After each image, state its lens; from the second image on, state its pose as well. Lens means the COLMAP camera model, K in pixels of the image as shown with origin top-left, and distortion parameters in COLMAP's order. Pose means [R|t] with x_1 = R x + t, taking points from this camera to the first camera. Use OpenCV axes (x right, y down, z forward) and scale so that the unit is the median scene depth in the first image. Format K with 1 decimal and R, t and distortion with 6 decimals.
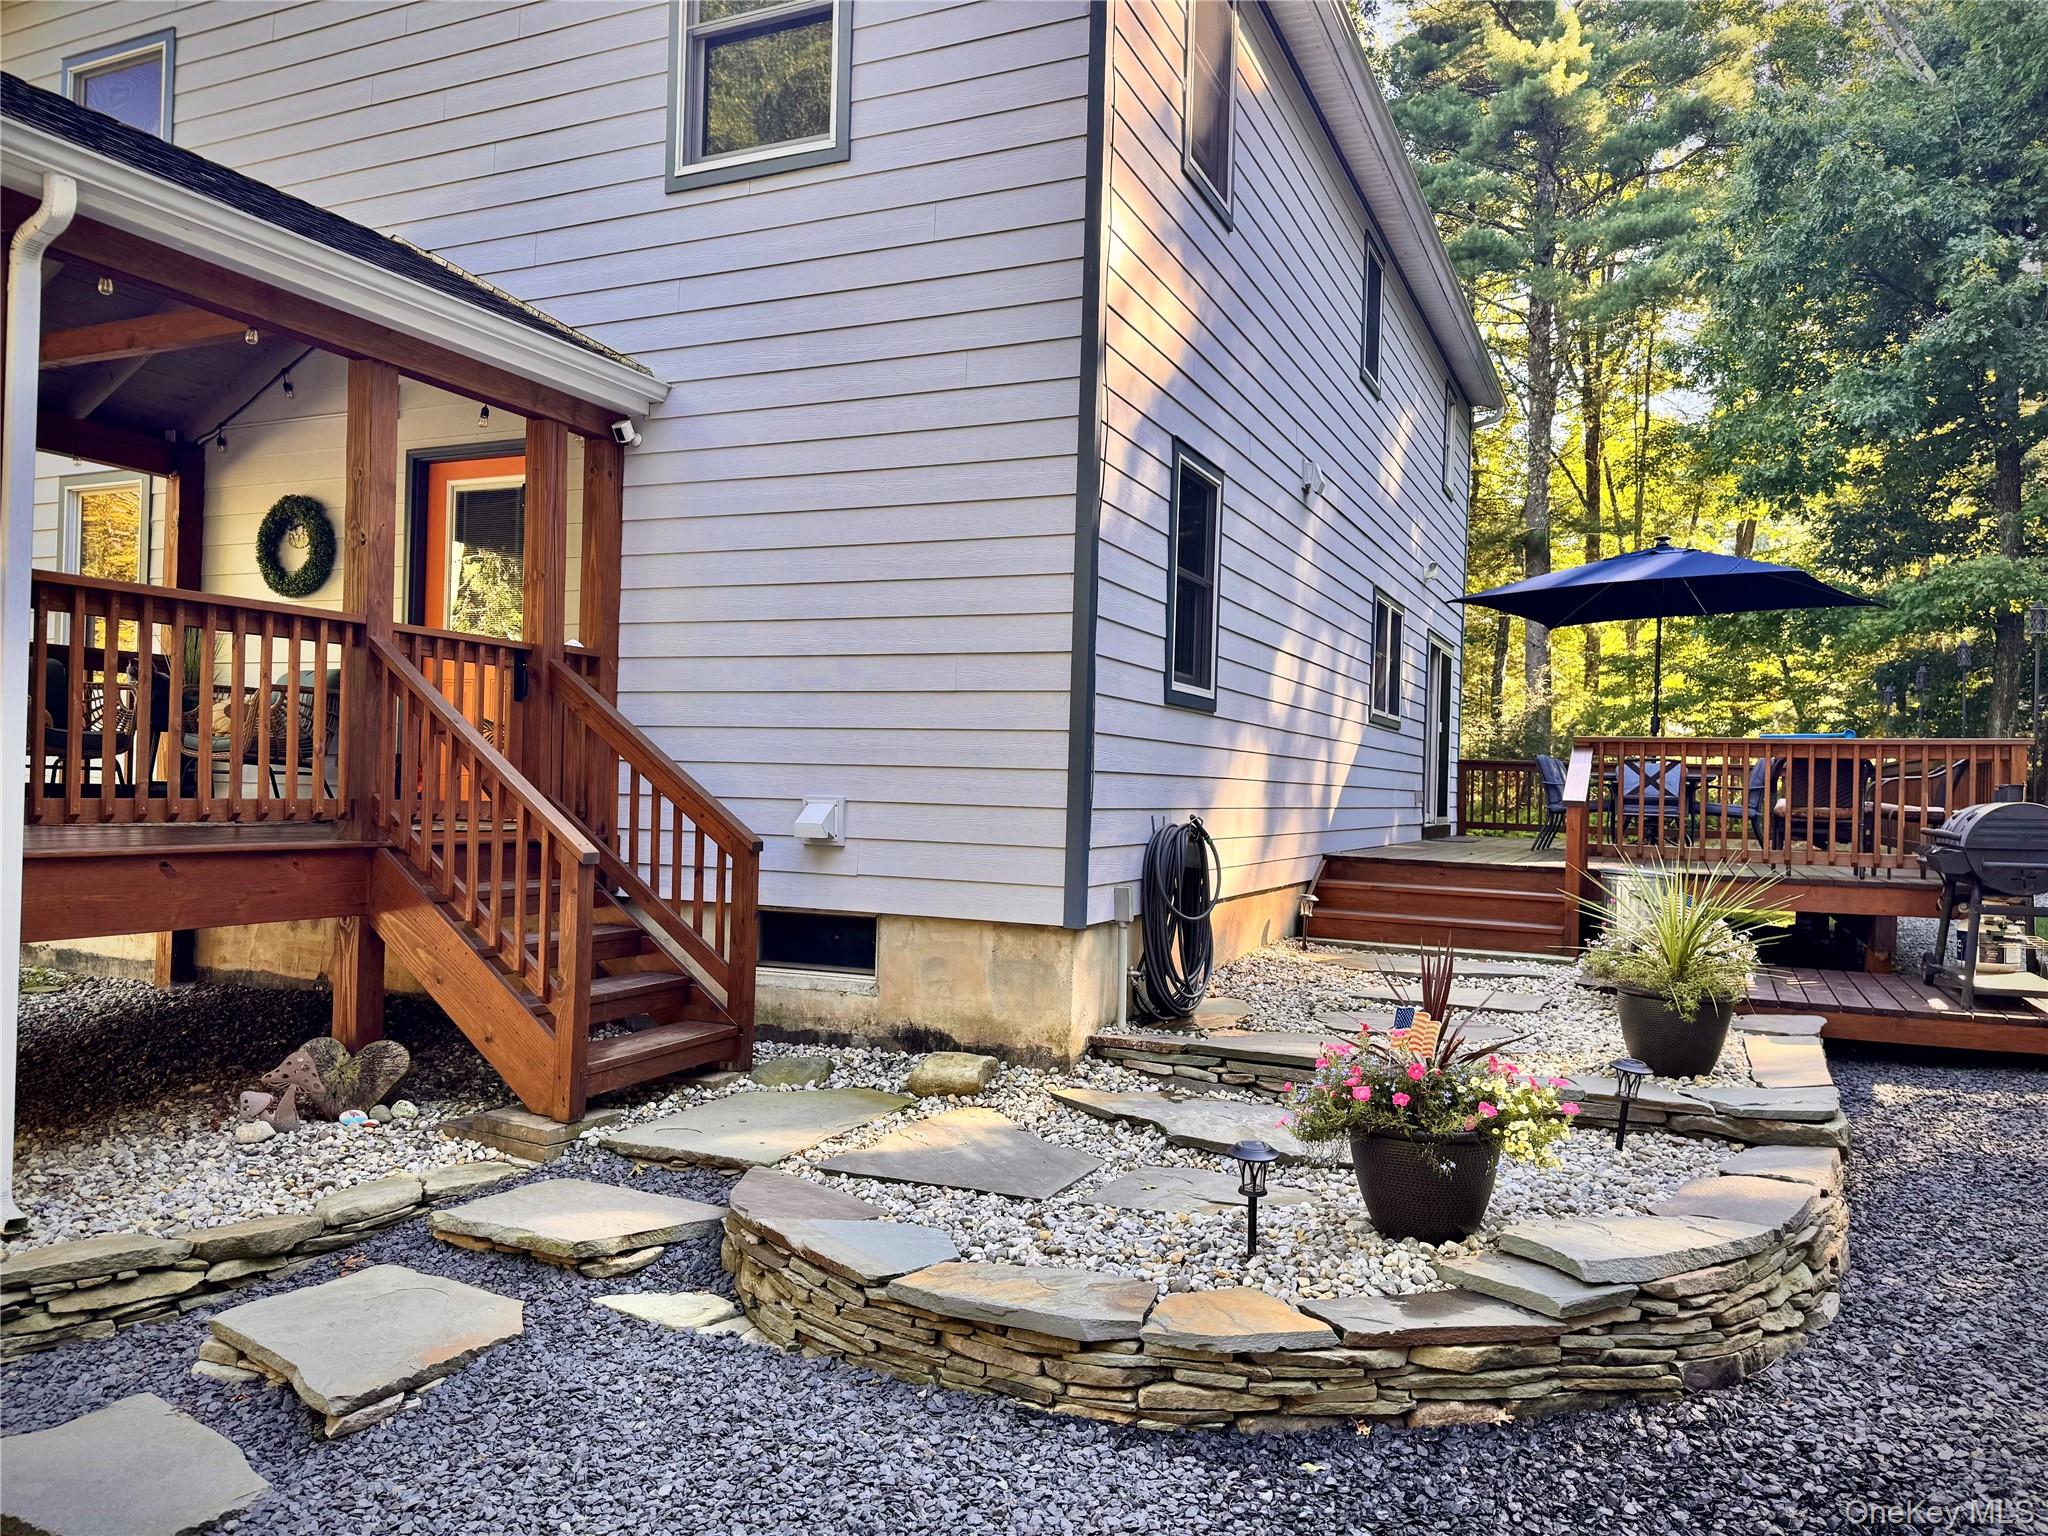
lens RADIAL K [[1437.1, 0, 1024.0], [0, 1437.1, 768.0], [0, 0, 1]] dist [-0.003317, -0.002159]
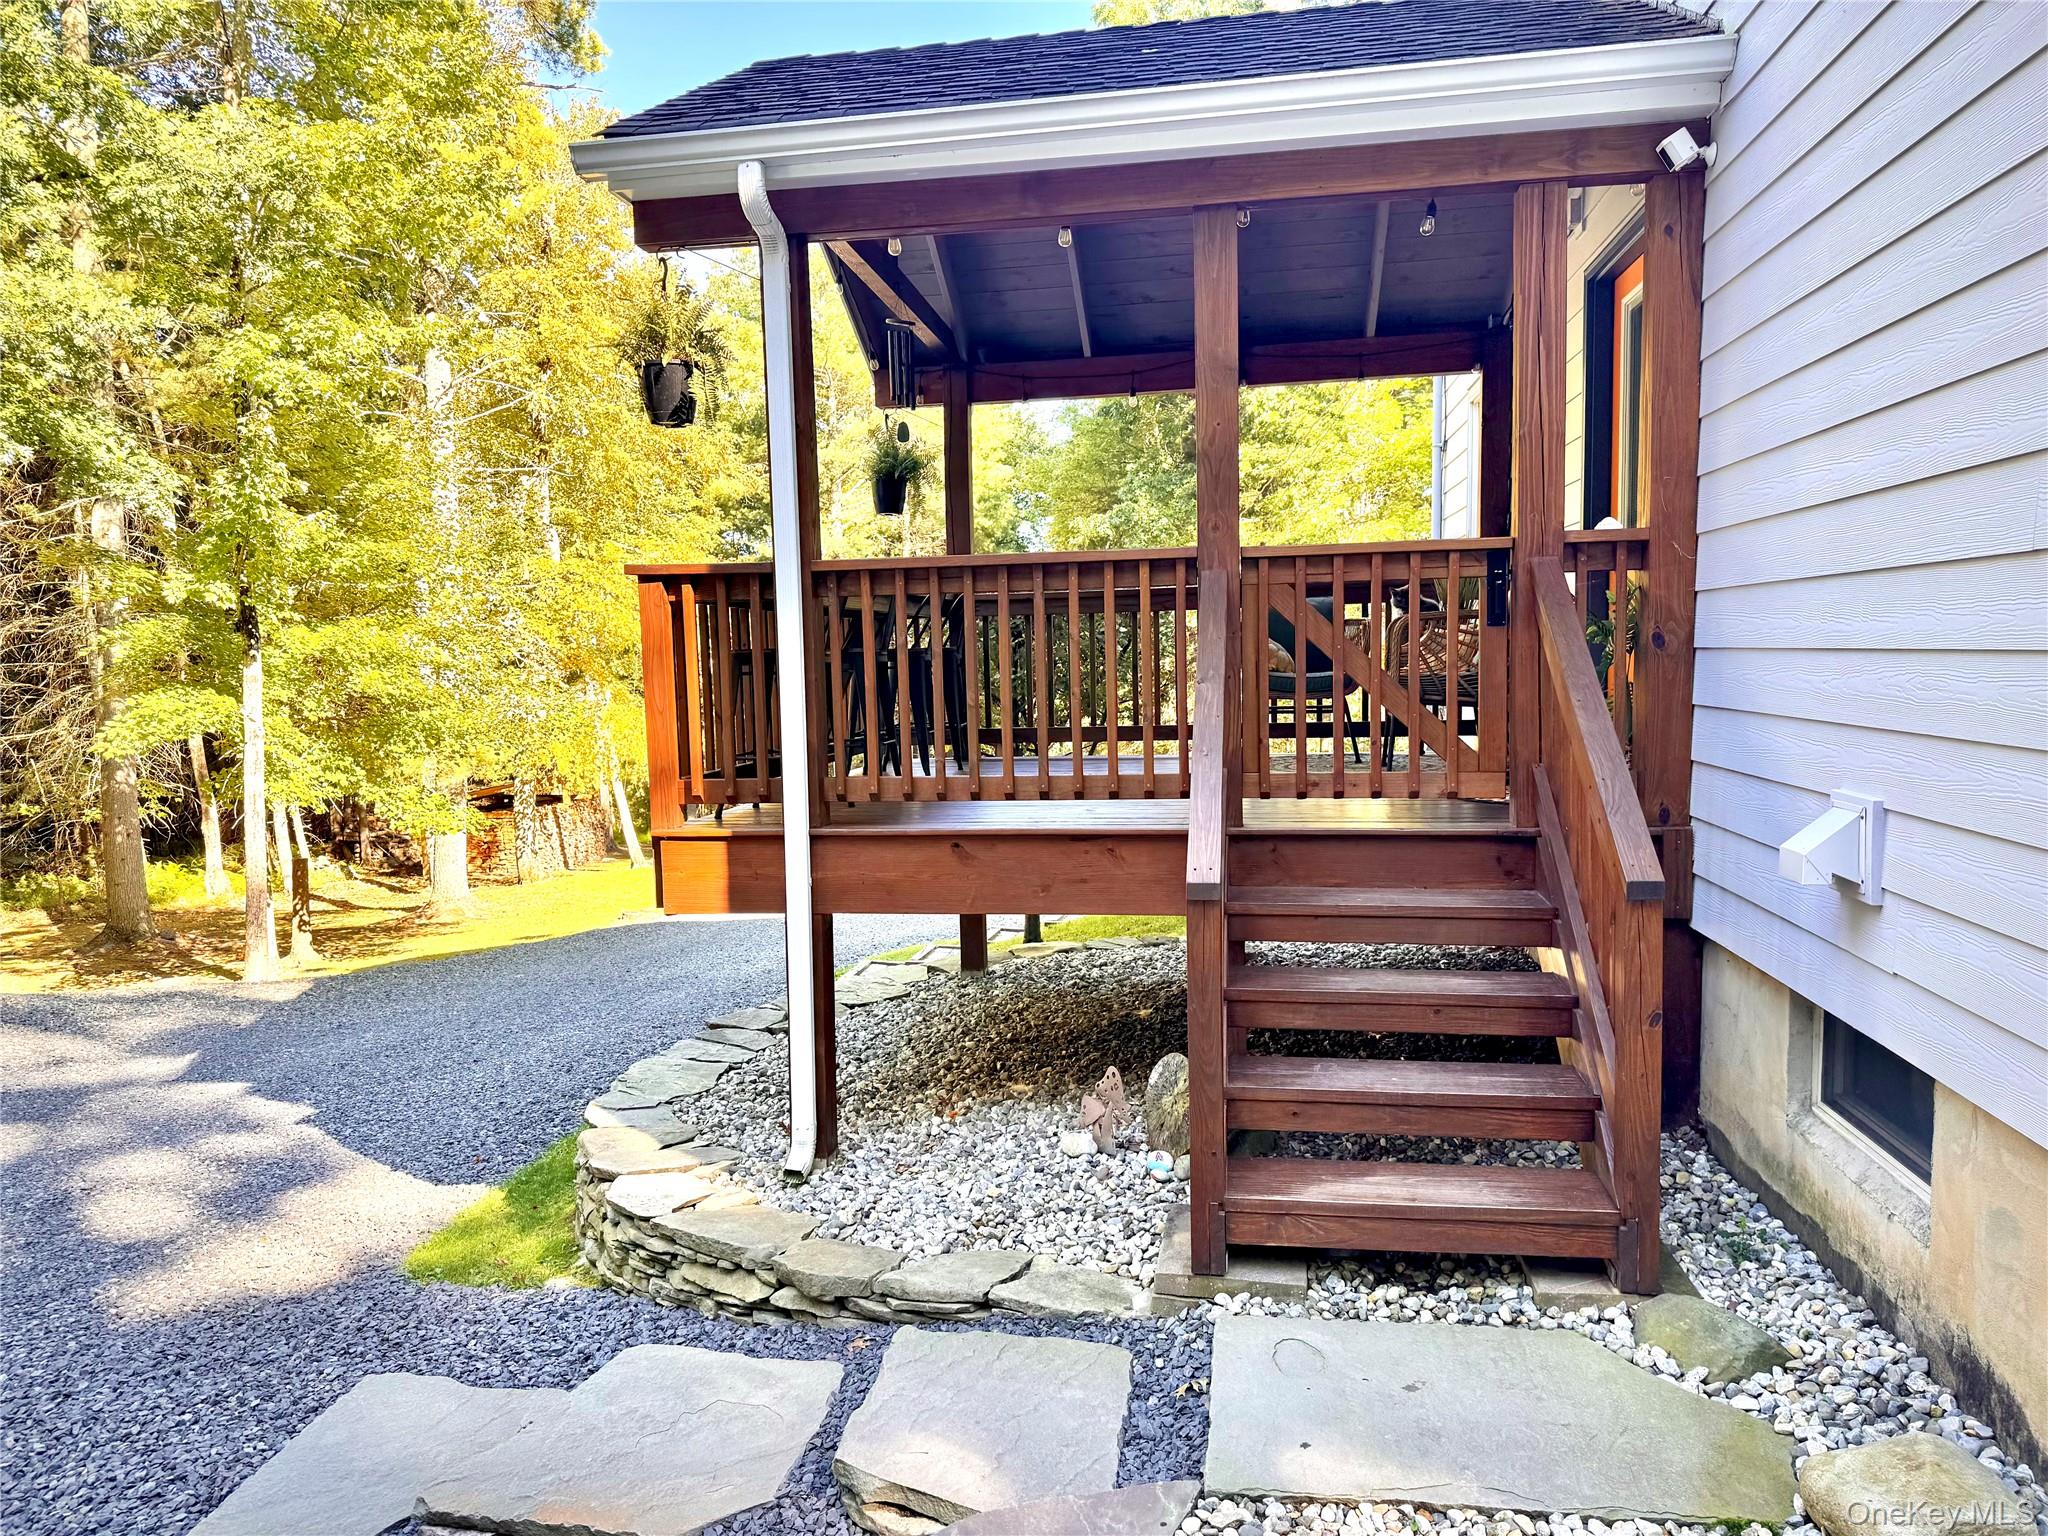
lens RADIAL K [[1429.8, 0, 1024.0], [0, 1429.8, 768.0], [0, 0, 1]] dist [0.002776, 0.000257]
pose [[0.271666, 0.051015, -0.961038, 0.323041], [0.048628, 0.996591, 0.066649, -0.045460], [0.961162, -0.064839, 0.268259, 0.789701]]
